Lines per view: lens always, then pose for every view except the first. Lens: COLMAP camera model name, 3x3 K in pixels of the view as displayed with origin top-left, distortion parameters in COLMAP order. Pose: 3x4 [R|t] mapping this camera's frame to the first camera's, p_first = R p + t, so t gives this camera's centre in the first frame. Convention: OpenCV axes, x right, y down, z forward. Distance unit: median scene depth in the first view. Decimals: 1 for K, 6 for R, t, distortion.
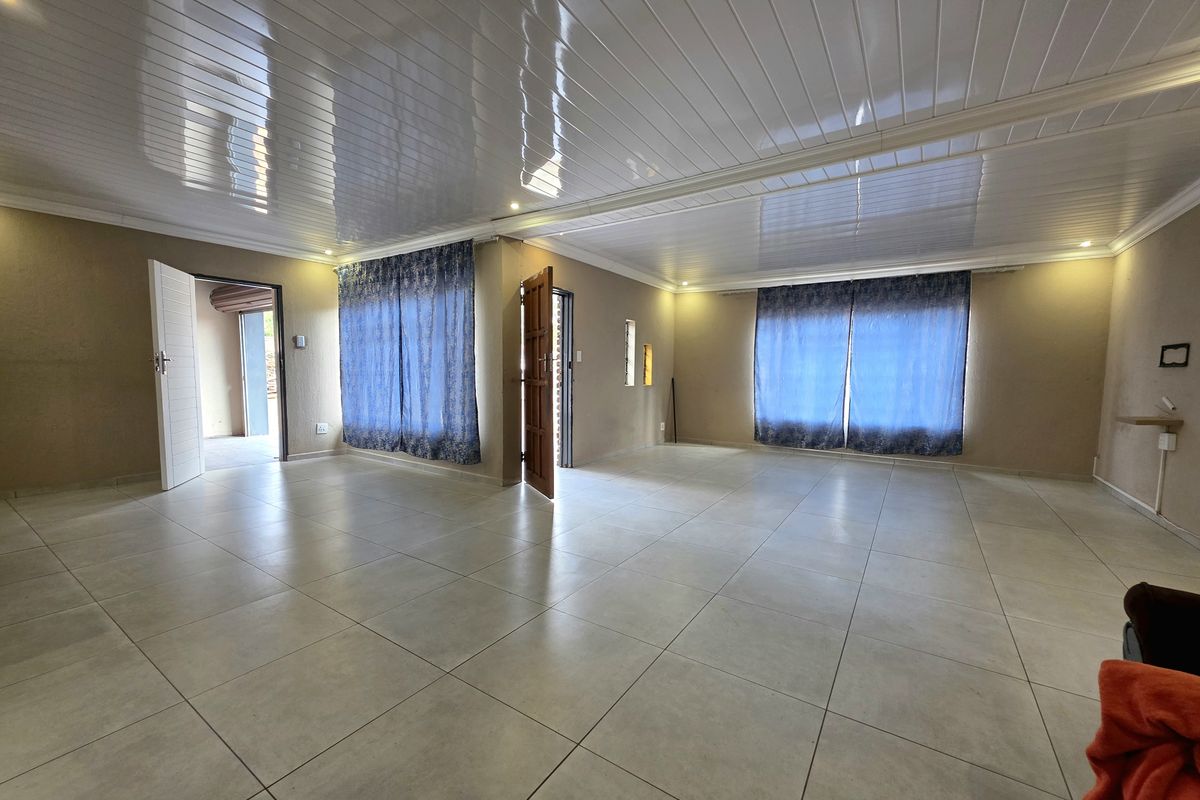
lens RADIAL K [[473.9, 0, 600.0], [0, 473.9, 400.0], [0, 0, 1]] dist [0.001339, 0.000107]
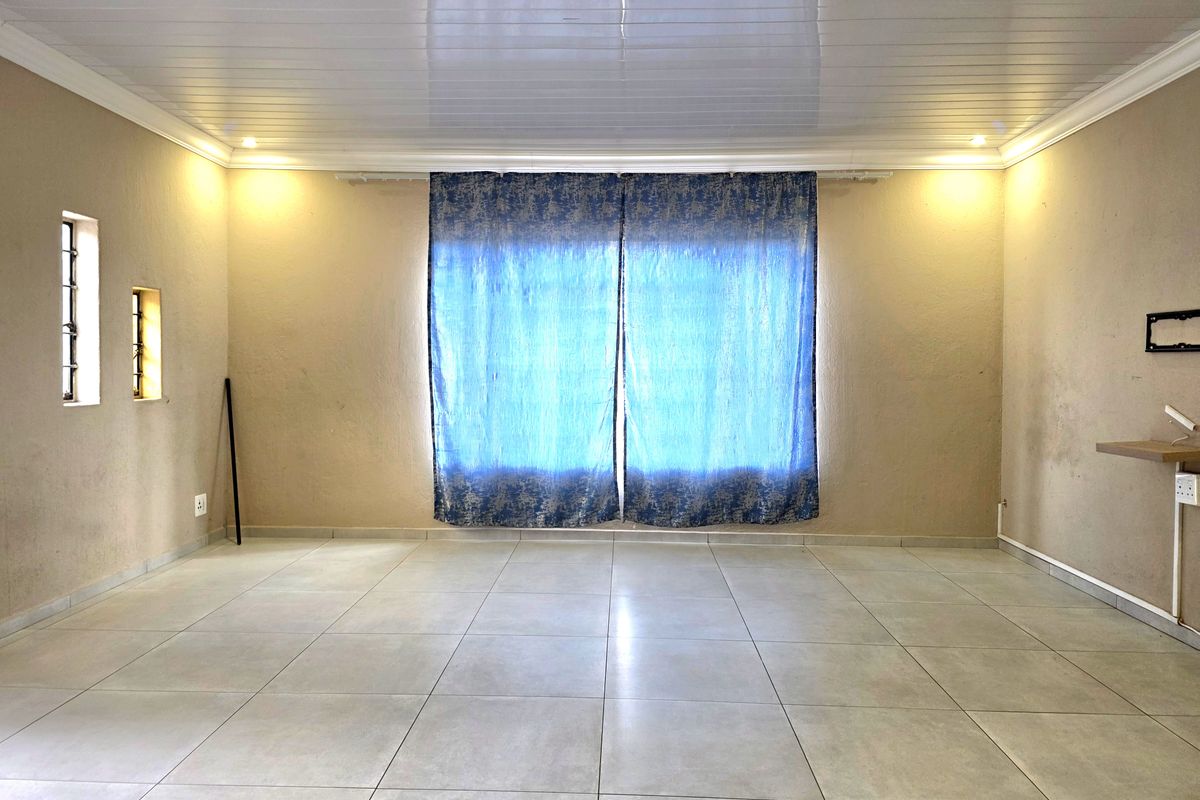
lens RADIAL K [[792.3, 0, 595.8], [0, 792.3, 388.4], [0, 0, 1]] dist [0.090791, -0.097681]
pose [[0.849471, -0.023804, 0.527099, 0.073725], [0.035236, 0.999311, -0.011656, -0.023015], [-0.526458, 0.028474, 0.849724, 0.321382]]
